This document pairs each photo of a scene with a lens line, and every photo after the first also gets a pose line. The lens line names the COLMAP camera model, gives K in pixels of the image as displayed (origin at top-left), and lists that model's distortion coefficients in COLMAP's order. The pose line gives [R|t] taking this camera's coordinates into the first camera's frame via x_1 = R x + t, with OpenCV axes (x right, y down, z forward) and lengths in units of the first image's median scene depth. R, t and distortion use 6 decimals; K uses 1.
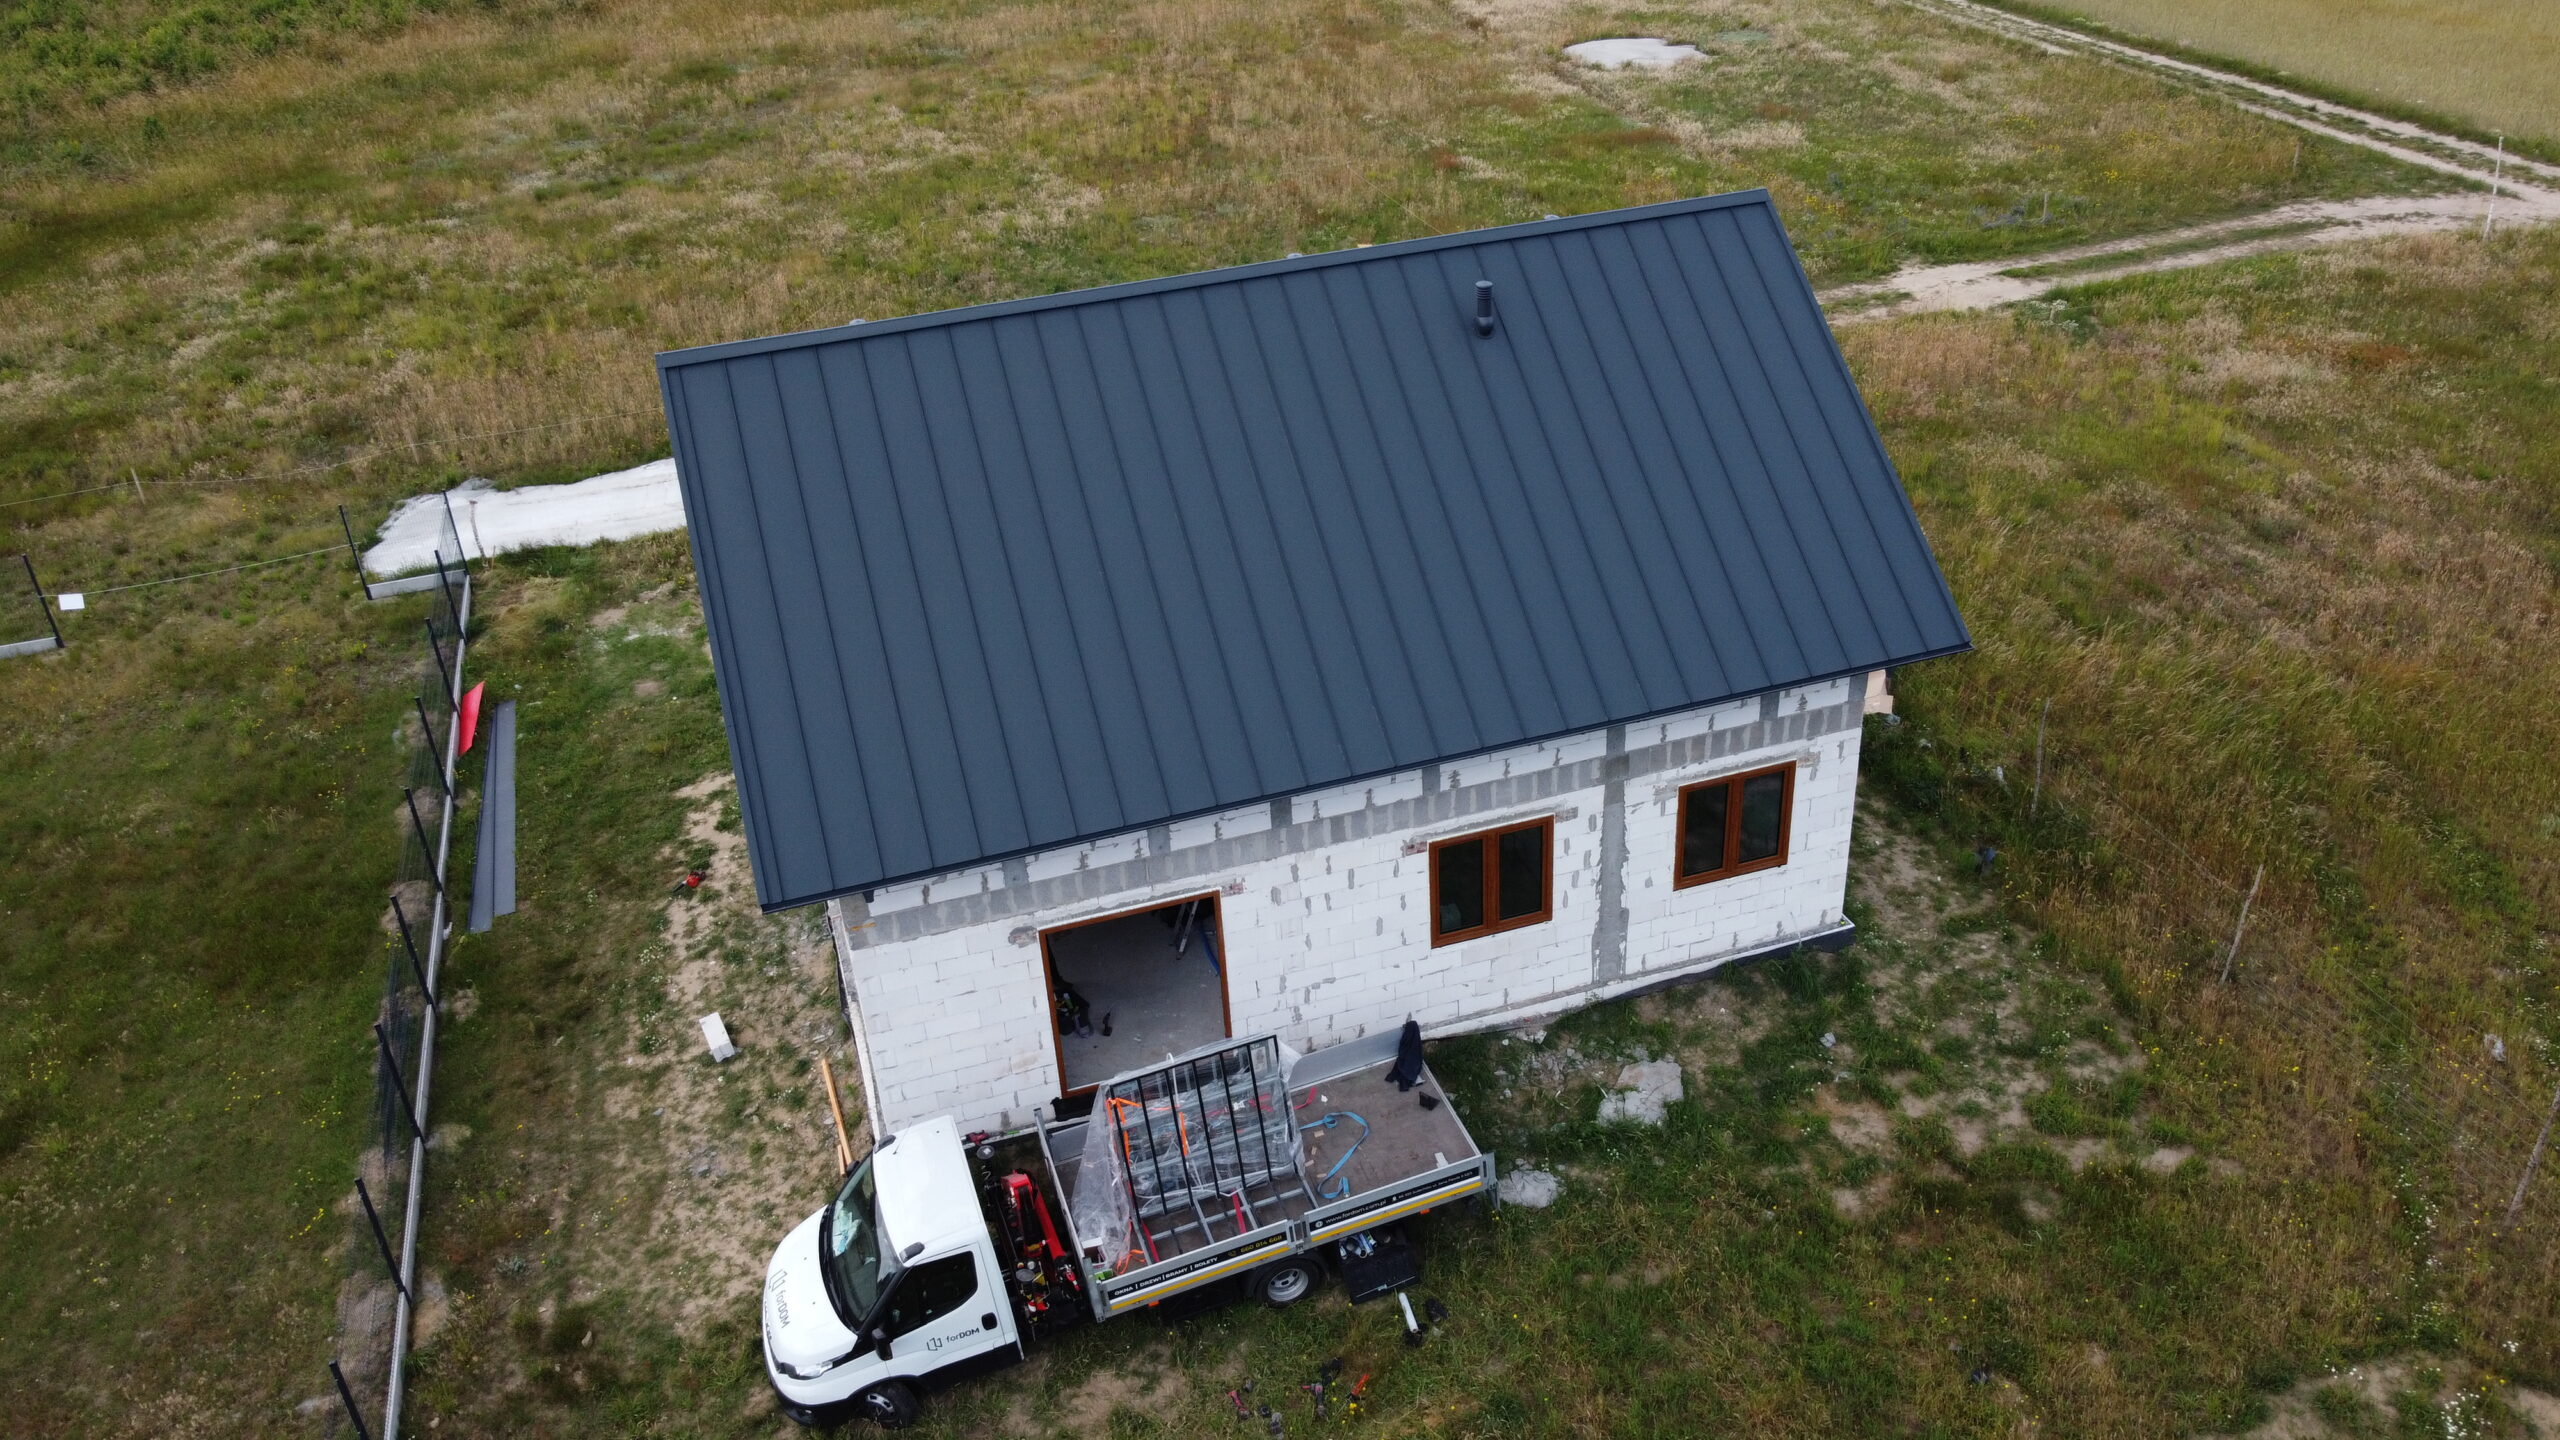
lens RADIAL K [[1954.9, 0, 1272.0], [0, 1954.9, 738.3], [0, 0, 1]] dist [-0.004122, 0.002015]
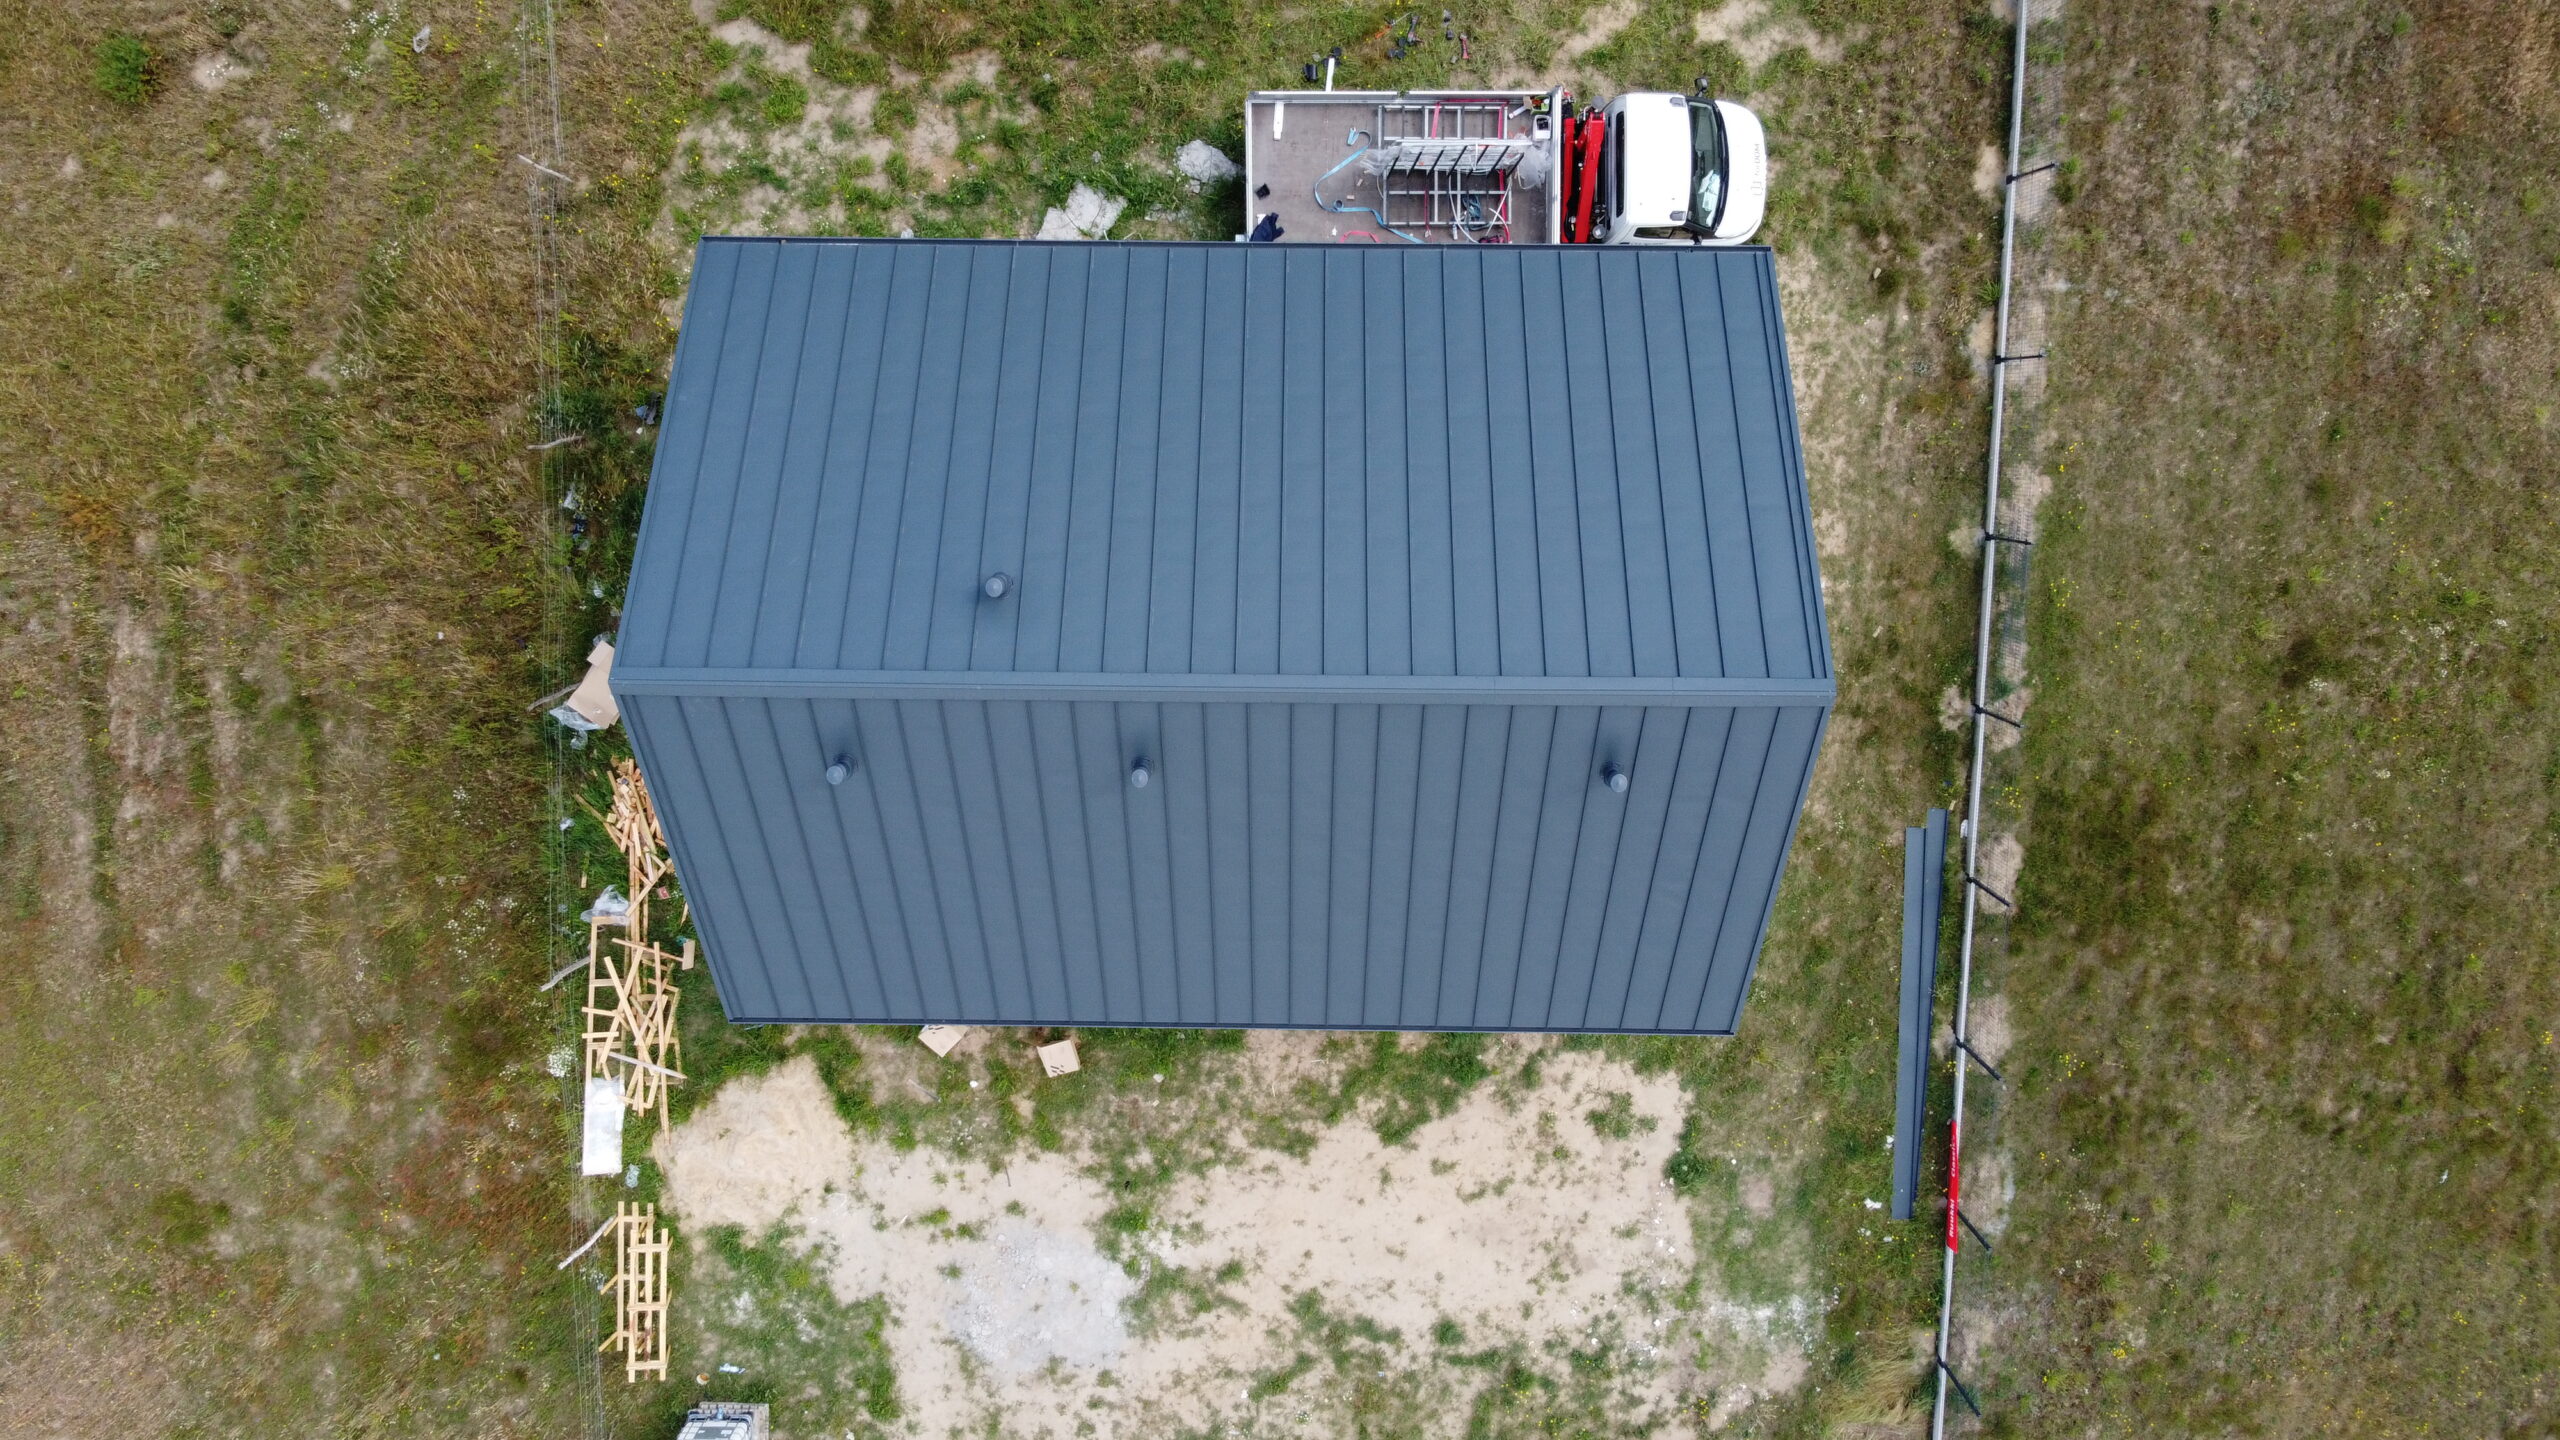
lens RADIAL K [[1936.1, 0, 1280.0], [0, 1936.1, 720.0], [0, 0, 1]] dist [-0.008761, -0.006949]
pose [[-0.948798, -0.315221, 0.020467, -0.060983], [0.212971, -0.590488, 0.778439, -0.912441], [-0.233294, 0.742940, 0.627387, 0.395765]]
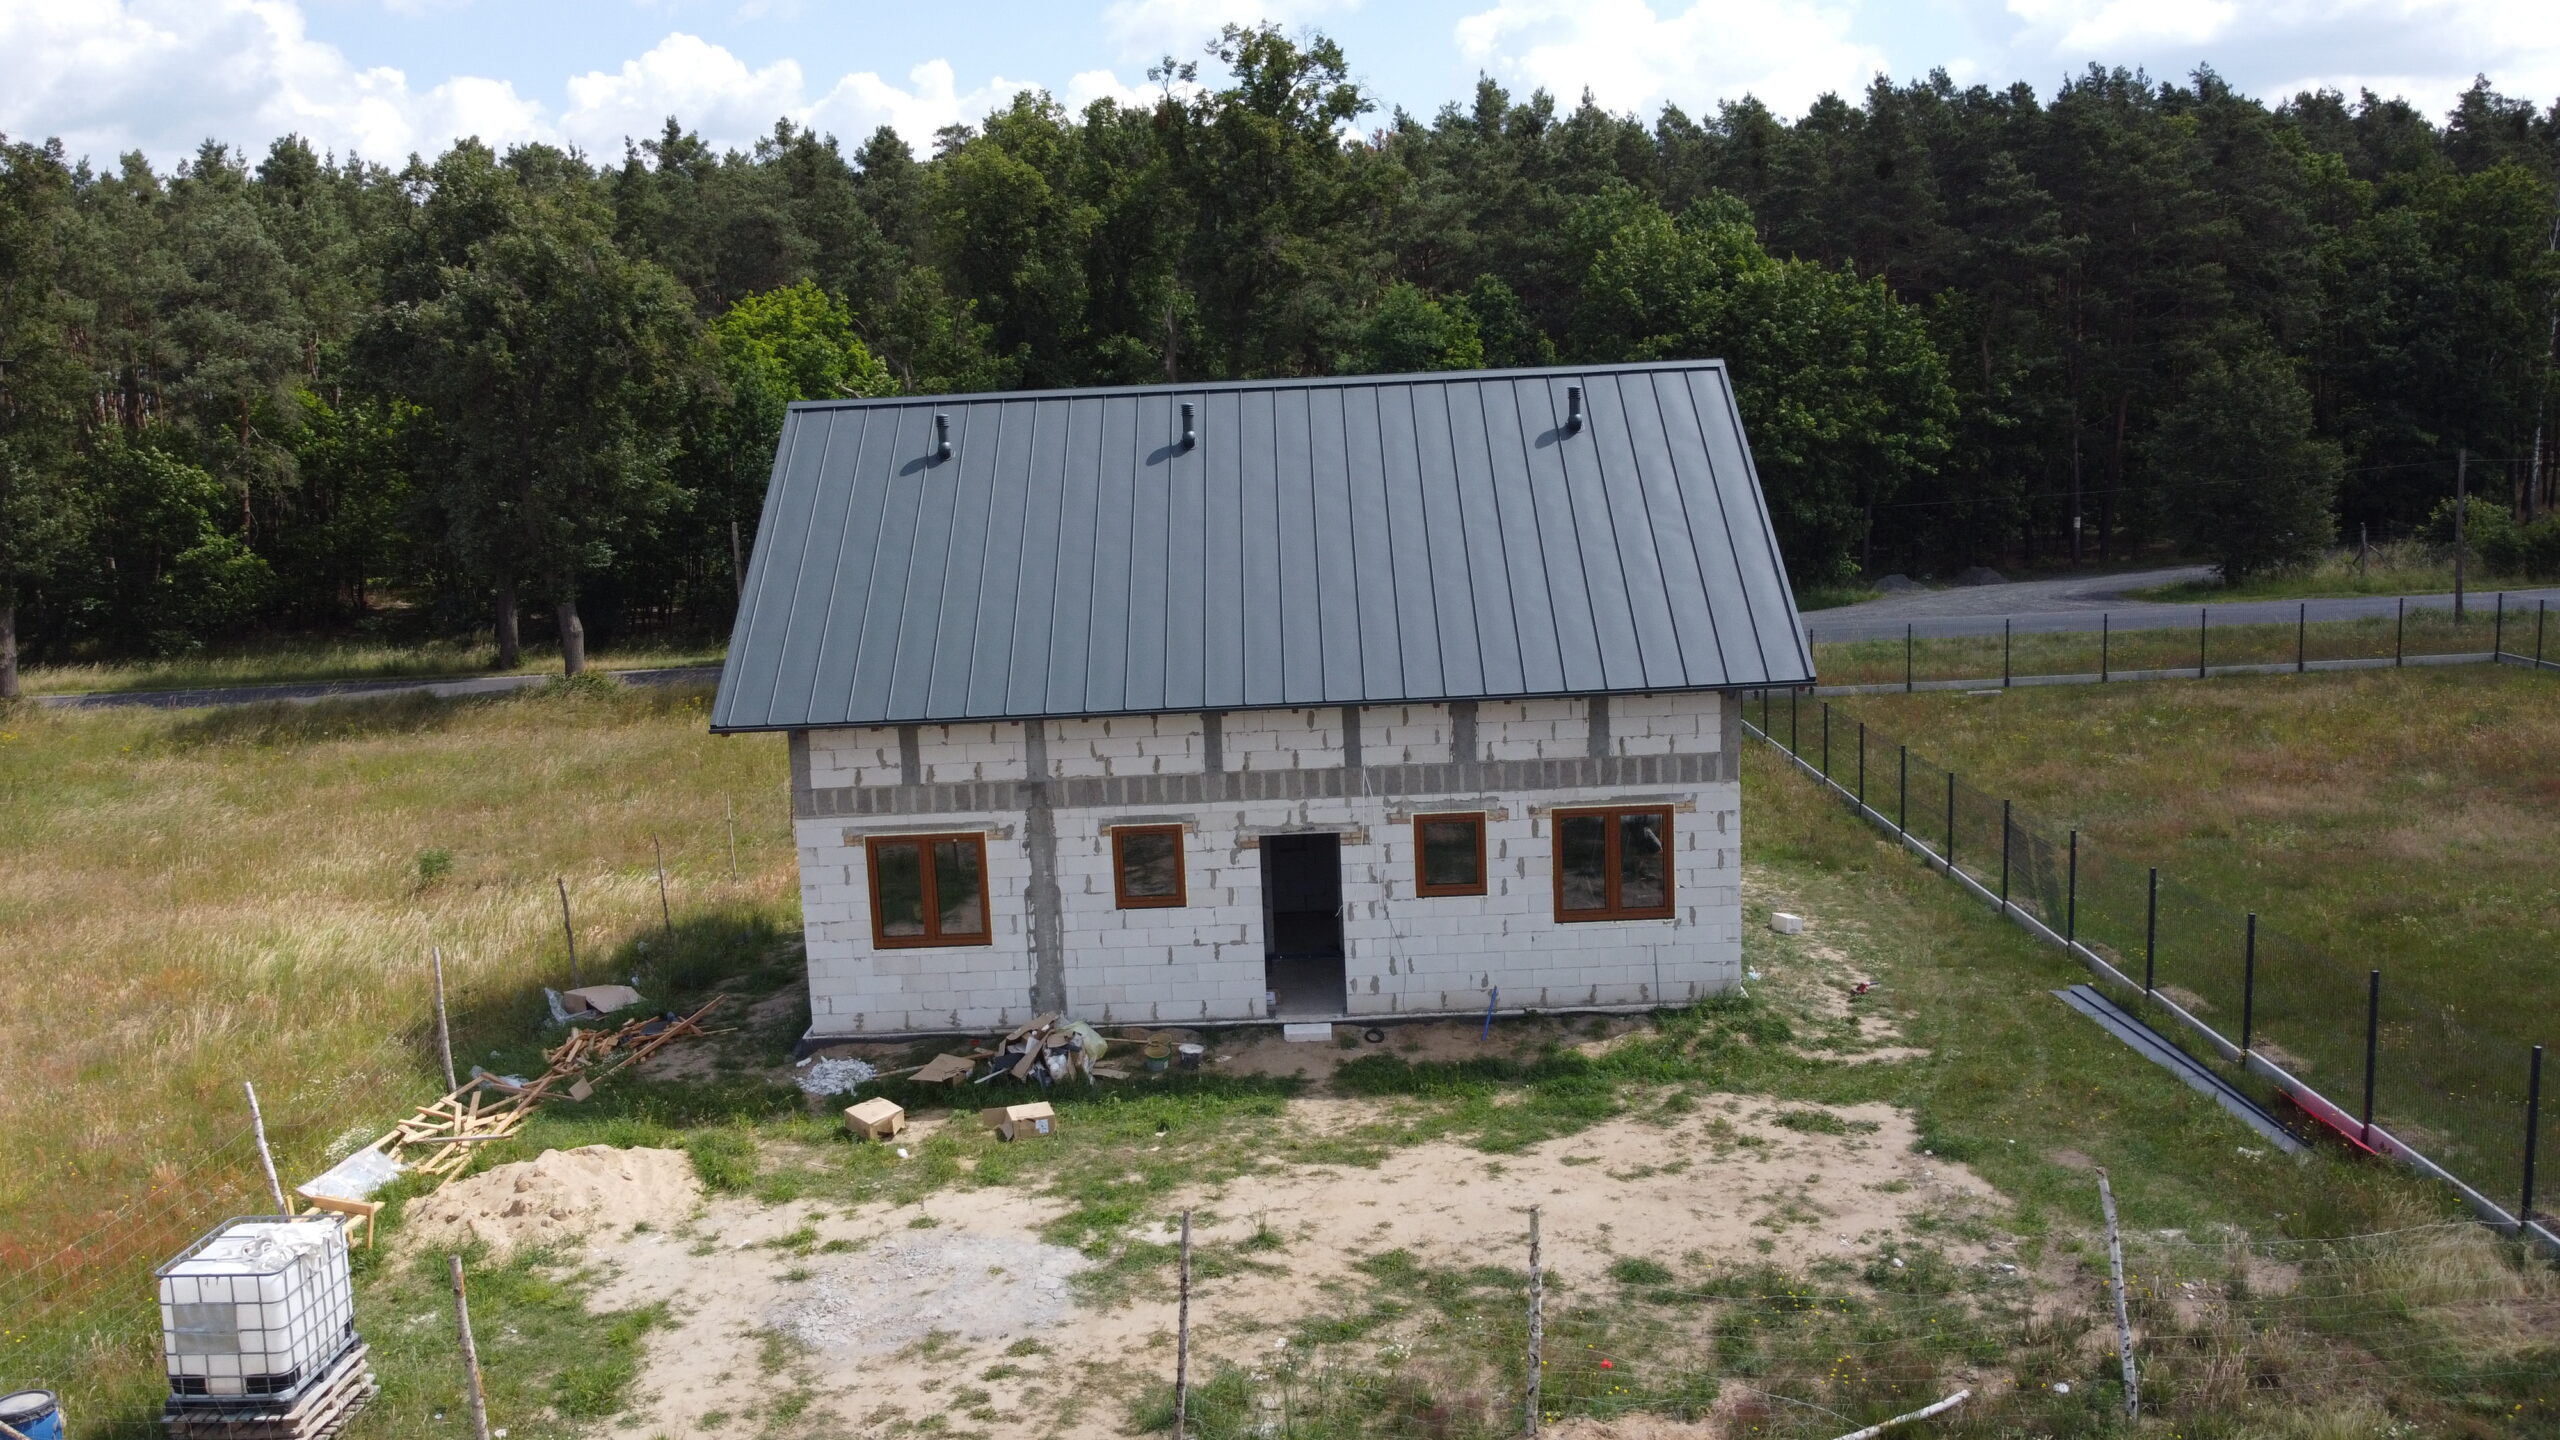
lens RADIAL K [[1954.9, 0, 1272.0], [0, 1954.9, 738.3], [0, 0, 1]] dist [-0.004122, 0.002015]
pose [[-0.945120, 0.046612, 0.323381, -0.388873], [0.242489, 0.763413, 0.598664, -0.759046], [-0.218969, 0.644226, -0.732820, 1.931465]]
